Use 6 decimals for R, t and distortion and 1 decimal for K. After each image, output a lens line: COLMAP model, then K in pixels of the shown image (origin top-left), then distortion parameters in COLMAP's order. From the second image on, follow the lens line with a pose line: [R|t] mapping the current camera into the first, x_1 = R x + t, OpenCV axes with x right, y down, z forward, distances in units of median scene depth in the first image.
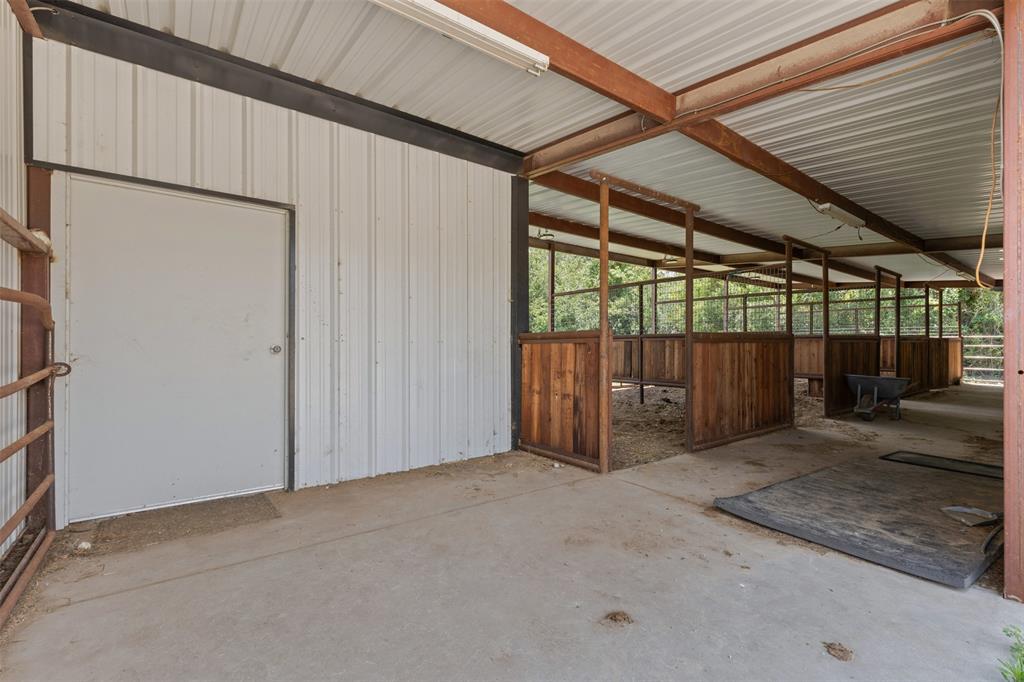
lens RADIAL K [[457.2, 0, 510.4], [0, 457.2, 342.7], [0, 0, 1]] dist [-0.000250, -0.000276]
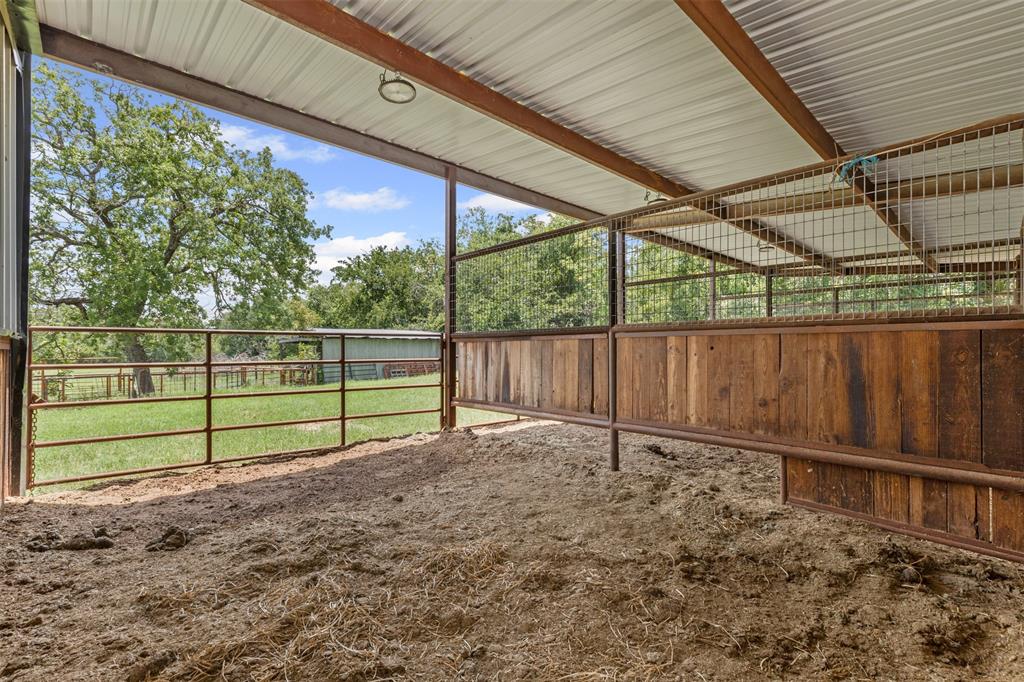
lens RADIAL K [[457.2, 0, 513.0], [0, 457.2, 343.0], [0, 0, 1]] dist [-0.000250, -0.000276]
pose [[0.994448, -0.002784, 0.105196, 0.129873], [0.003720, 0.999955, -0.008704, 0.004535], [-0.105167, 0.009047, 0.994413, 0.529144]]
